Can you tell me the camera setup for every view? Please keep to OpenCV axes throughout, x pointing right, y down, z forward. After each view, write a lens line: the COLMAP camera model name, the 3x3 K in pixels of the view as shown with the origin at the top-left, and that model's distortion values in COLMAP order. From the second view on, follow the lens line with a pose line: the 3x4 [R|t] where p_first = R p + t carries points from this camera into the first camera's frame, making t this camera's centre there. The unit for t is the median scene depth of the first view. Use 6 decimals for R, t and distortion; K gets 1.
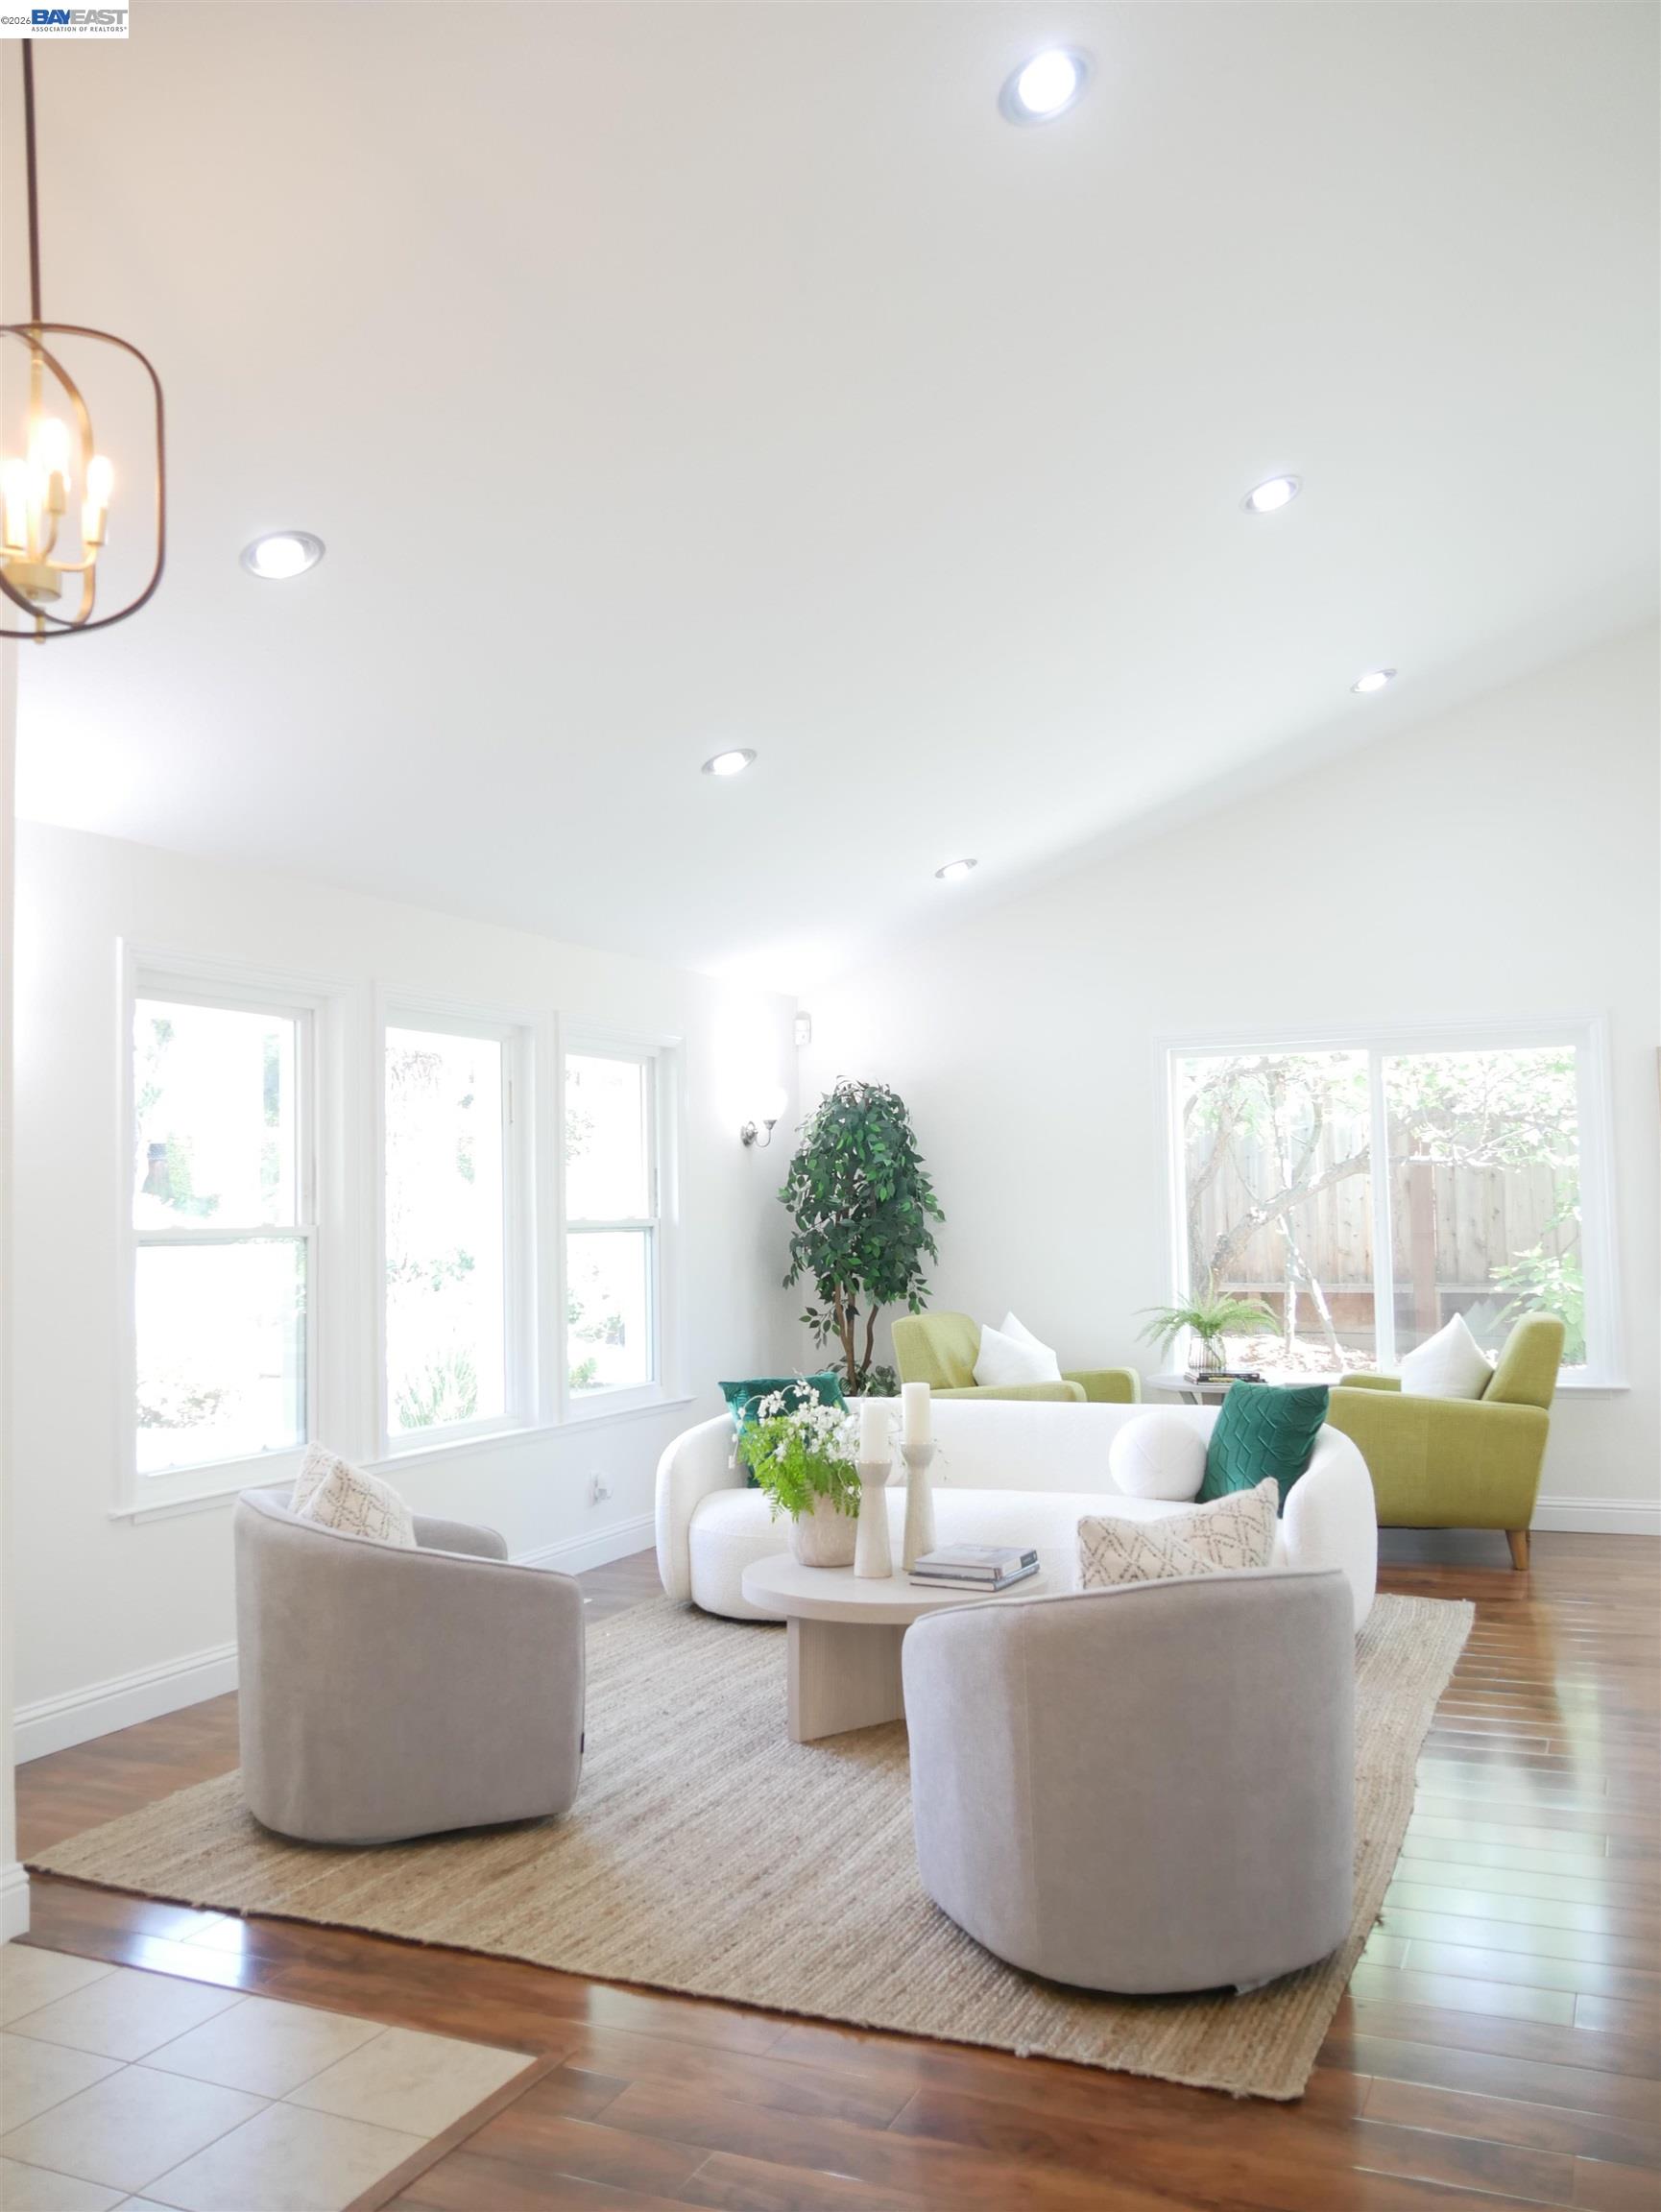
lens RADIAL K [[1843.7, 0, 834.6], [0, 1843.7, 1103.1], [0, 0, 1]] dist [-0.059724, 0.021671]
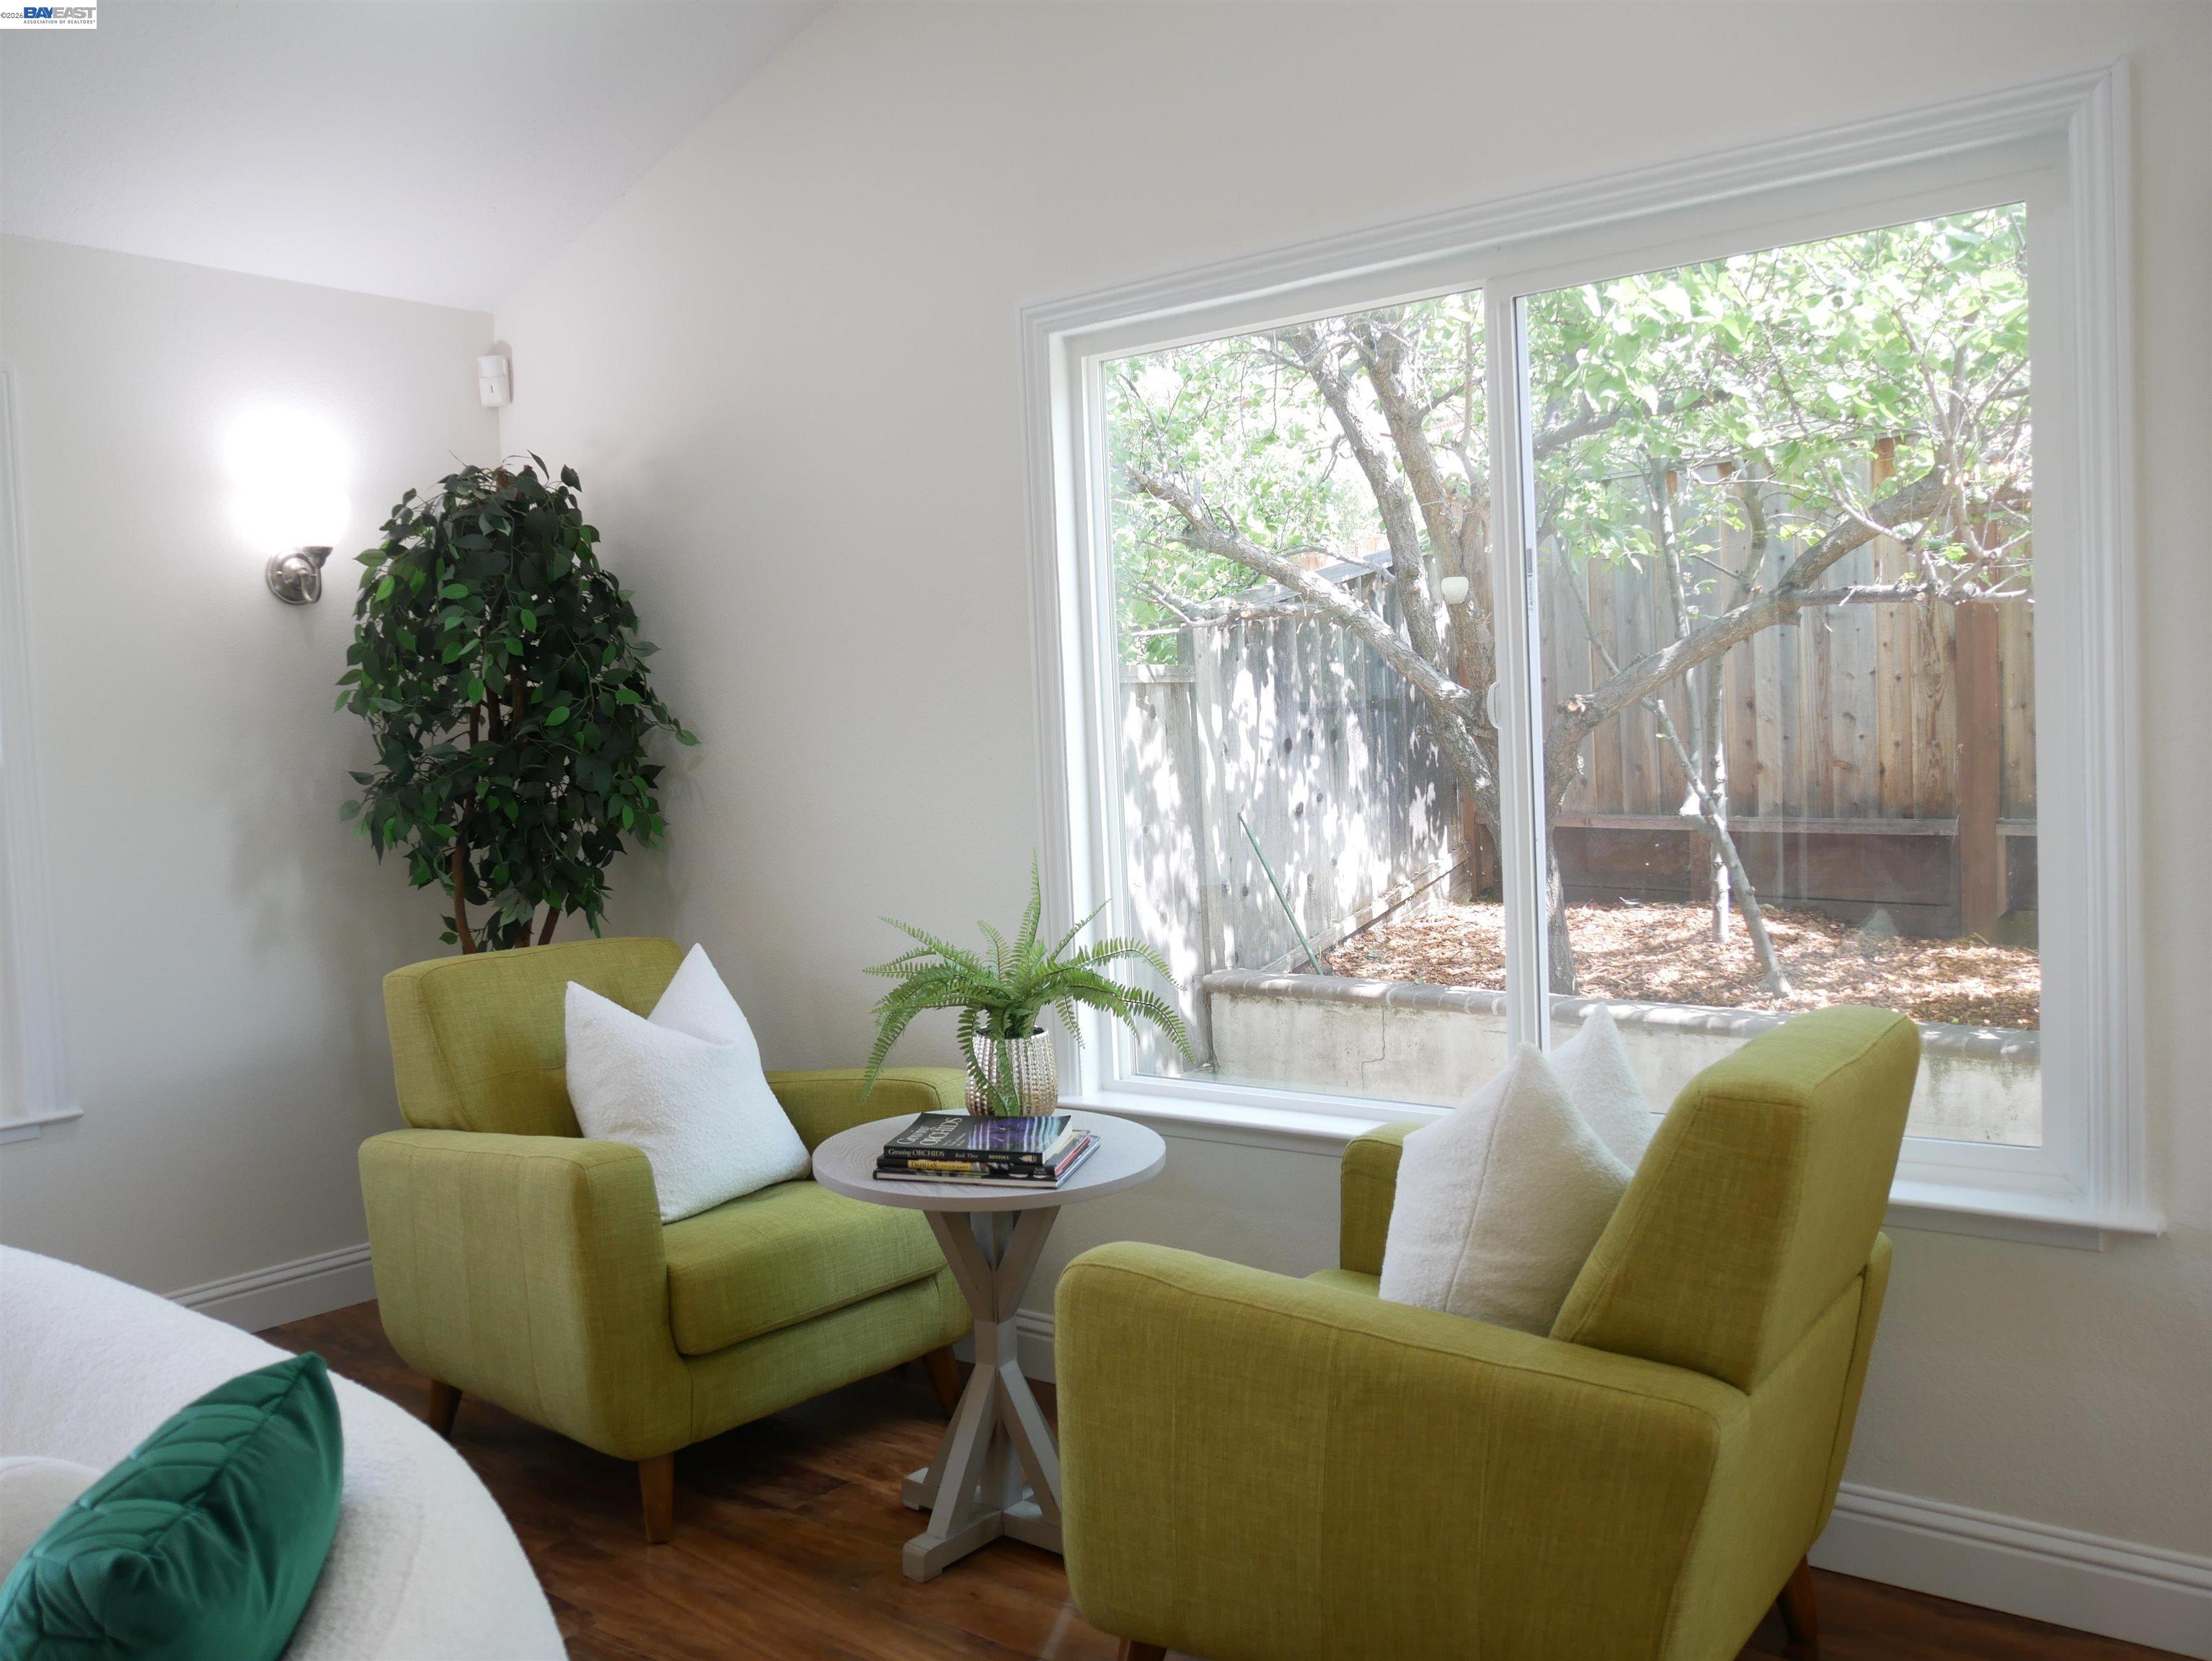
lens RADIAL K [[1843.5, 0, 1096.3], [0, 1843.5, 835.6], [0, 0, 1]] dist [-0.059724, 0.021671]
pose [[0.967323, -0.007013, -0.253450, 0.293371], [0.039456, 0.991604, 0.123149, 0.033837], [0.250459, -0.129124, 0.959478, 0.570773]]
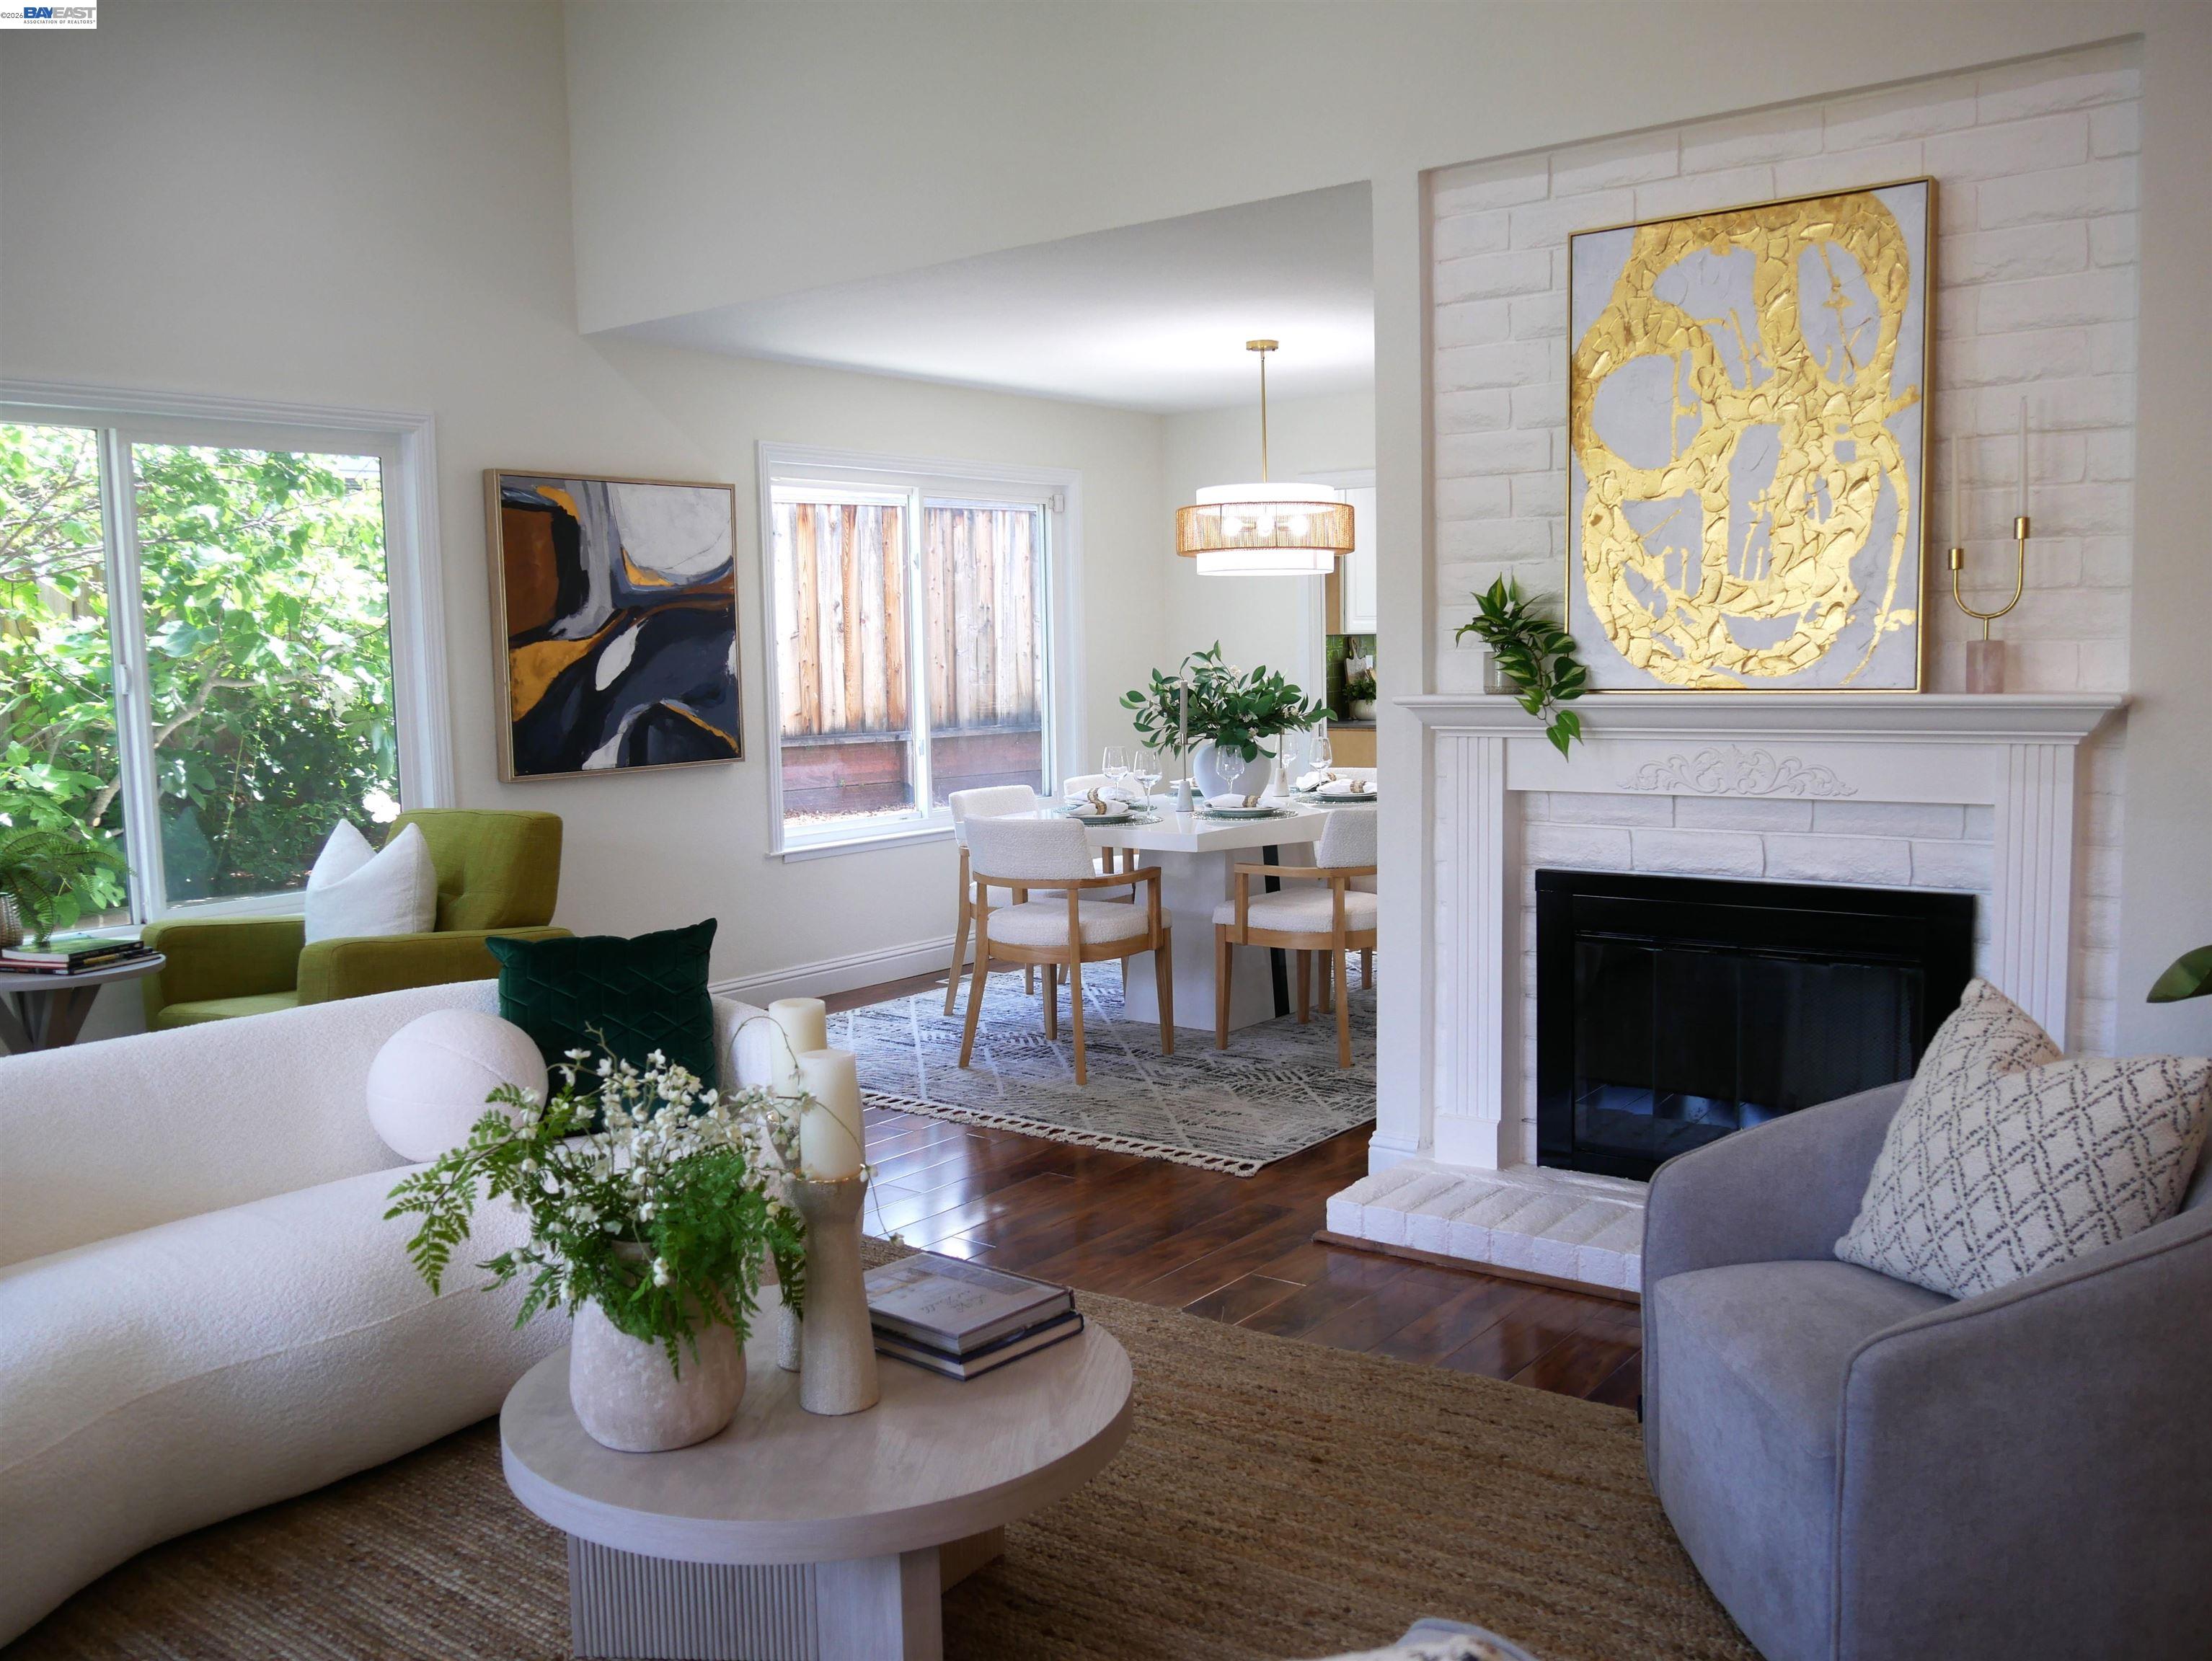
lens RADIAL K [[1843.5, 0, 1096.3], [0, 1843.5, 835.6], [0, 0, 1]] dist [-0.059724, 0.021671]
pose [[0.236381, -0.086093, 0.967839, -0.241946], [-0.042859, 0.994174, 0.098903, 0.033764], [-0.970715, -0.064860, 0.231314, 0.483278]]
